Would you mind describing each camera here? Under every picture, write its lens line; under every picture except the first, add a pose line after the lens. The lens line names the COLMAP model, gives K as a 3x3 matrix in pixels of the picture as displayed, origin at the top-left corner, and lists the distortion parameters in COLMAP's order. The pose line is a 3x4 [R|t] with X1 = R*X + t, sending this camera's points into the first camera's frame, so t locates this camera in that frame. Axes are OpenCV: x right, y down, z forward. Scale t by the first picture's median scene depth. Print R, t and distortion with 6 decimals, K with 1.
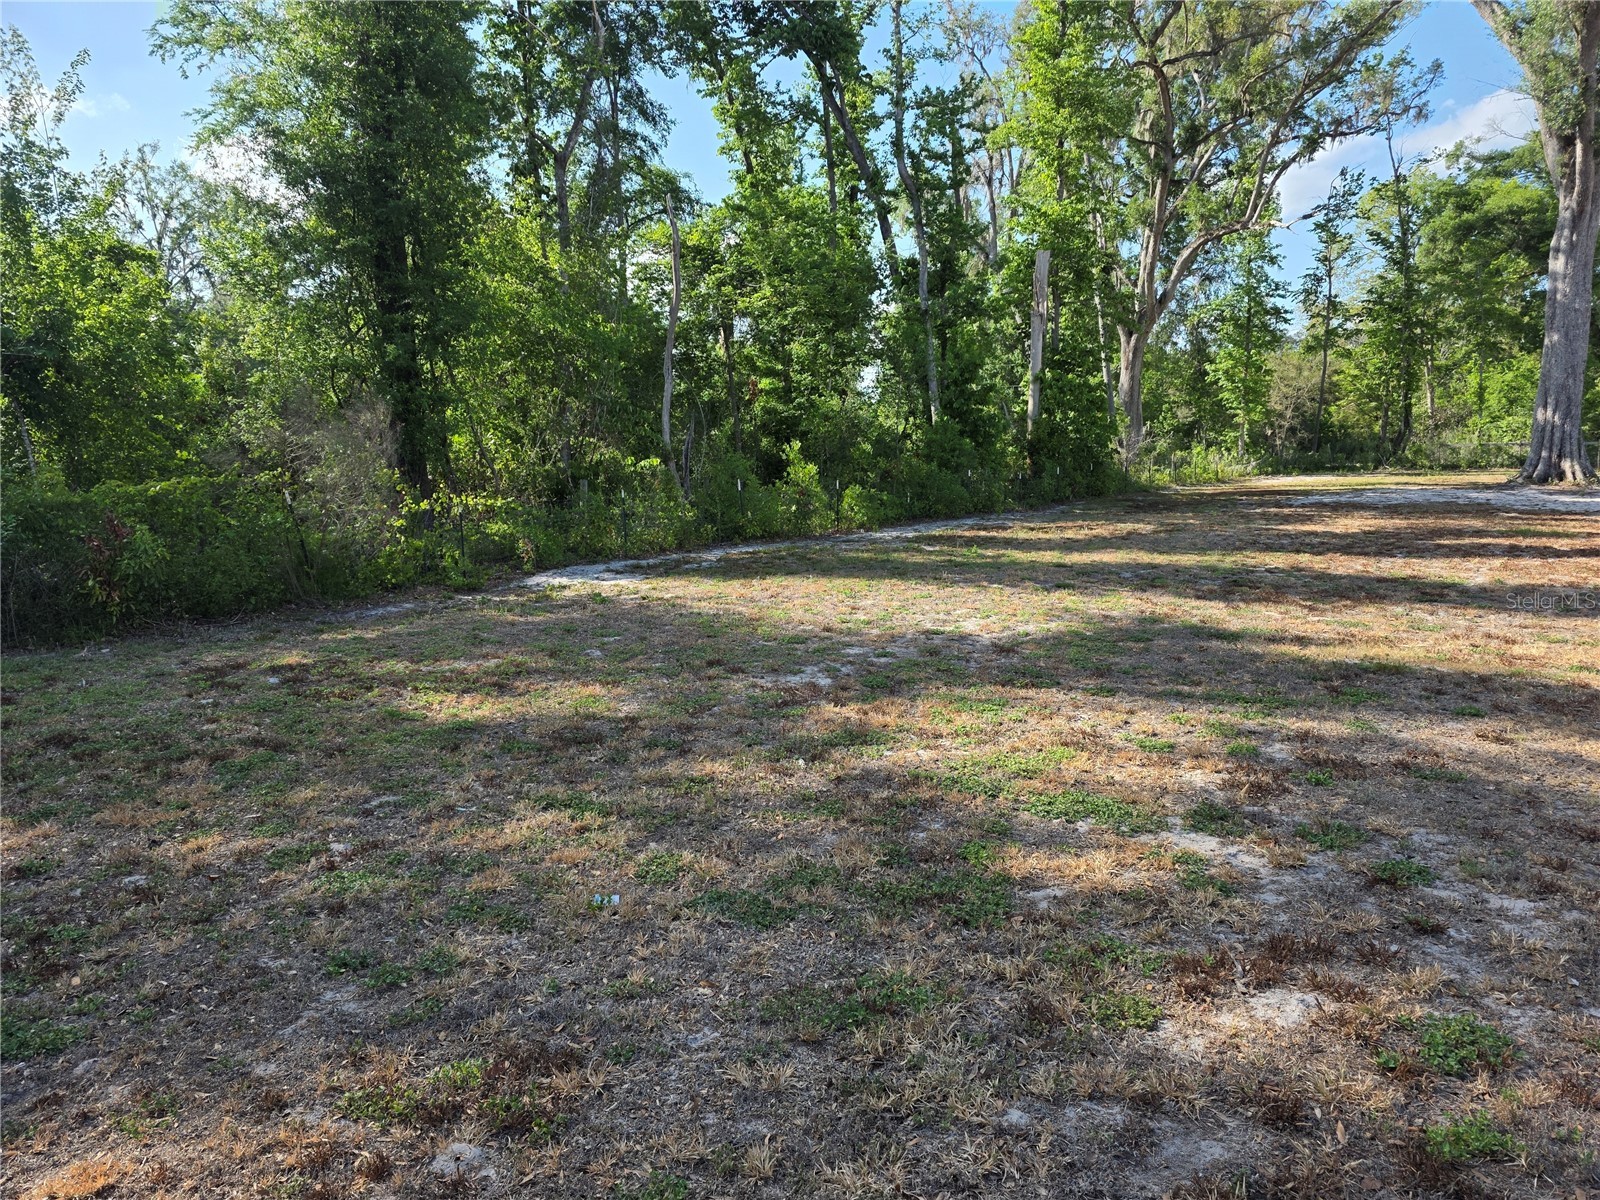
lens RADIAL K [[1078.5, 0, 800.0], [0, 1078.5, 610.0], [0, 0, 1]] dist [0.071277, -0.067384]
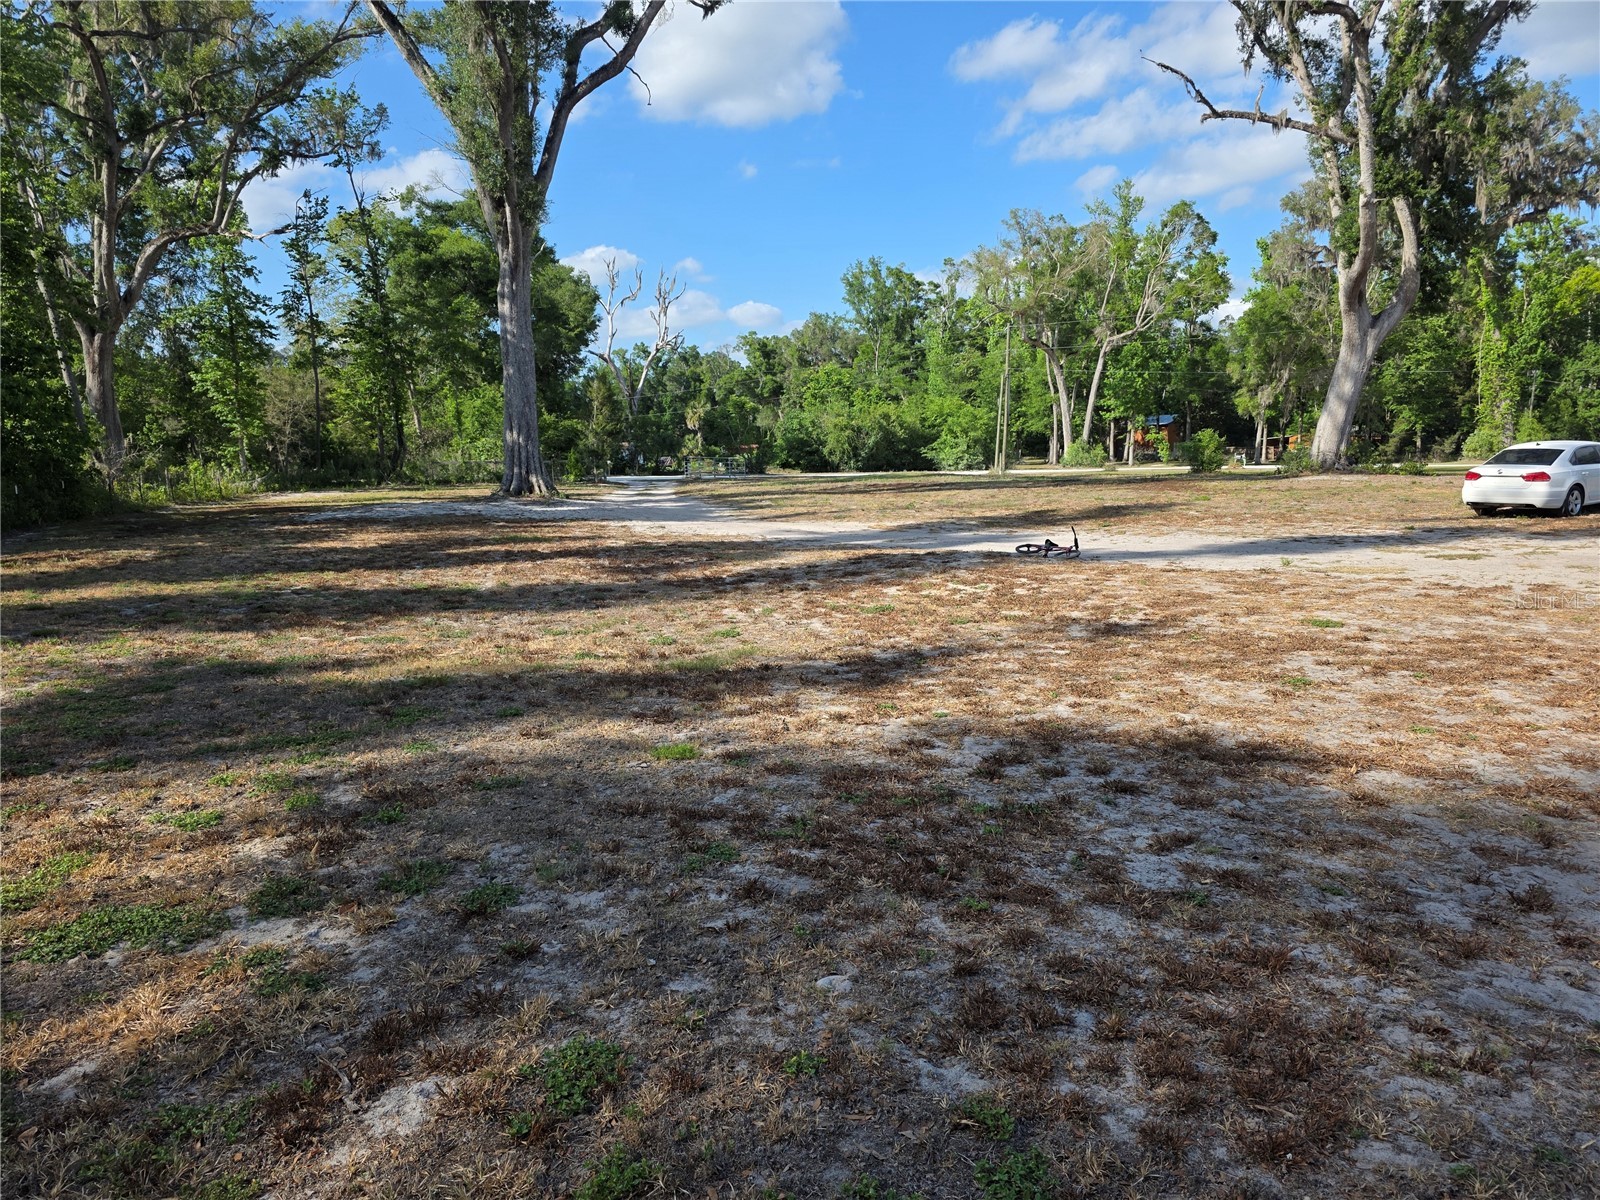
lens RADIAL K [[1078.5, 0, 800.0], [0, 1078.5, 610.0], [0, 0, 1]] dist [0.071277, -0.067384]
pose [[0.661065, -0.101456, 0.743438, 0.002707], [0.112081, 0.993052, 0.035857, -0.001671], [-0.741910, 0.059621, 0.667843, 0.010093]]
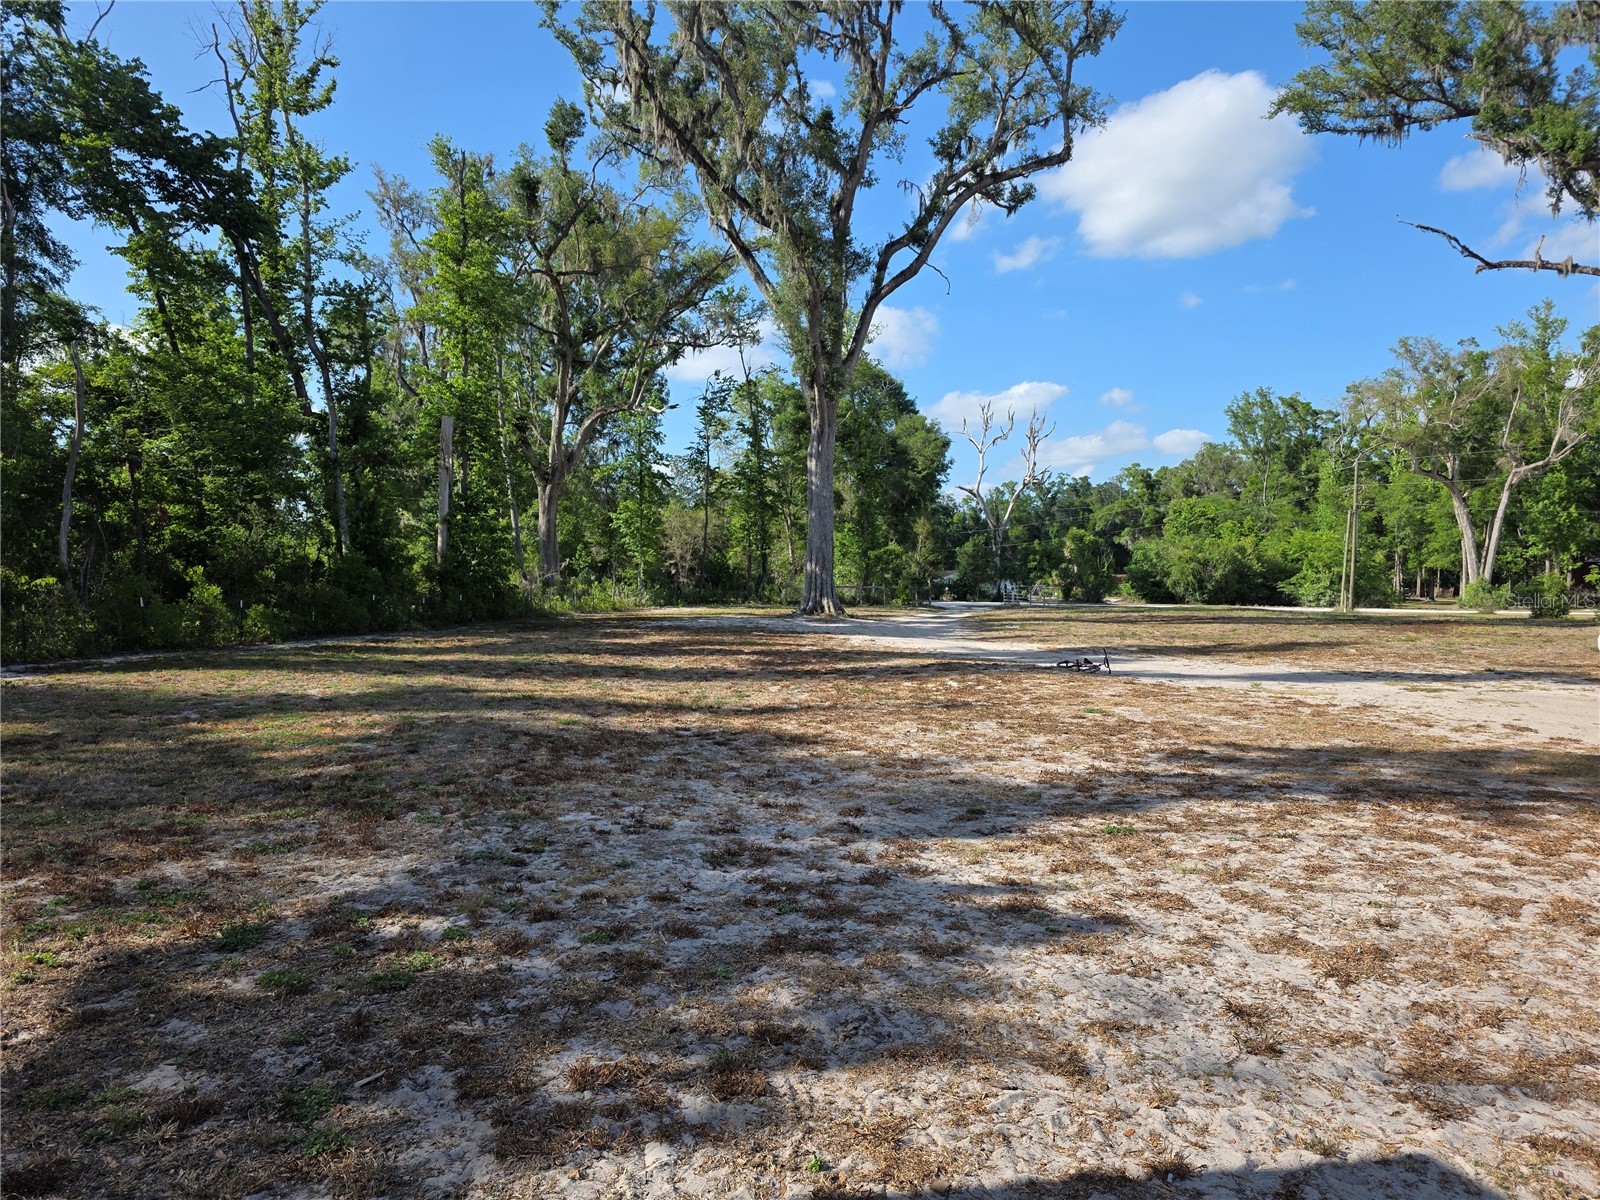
lens RADIAL K [[1078.5, 0, 800.0], [0, 1078.5, 610.0], [0, 0, 1]] dist [0.071277, -0.067384]
pose [[0.886581, 0.012885, 0.462394, 0.018898], [0.041889, 0.993269, -0.107995, 0.035552], [-0.460673, 0.115115, 0.880073, -0.262823]]
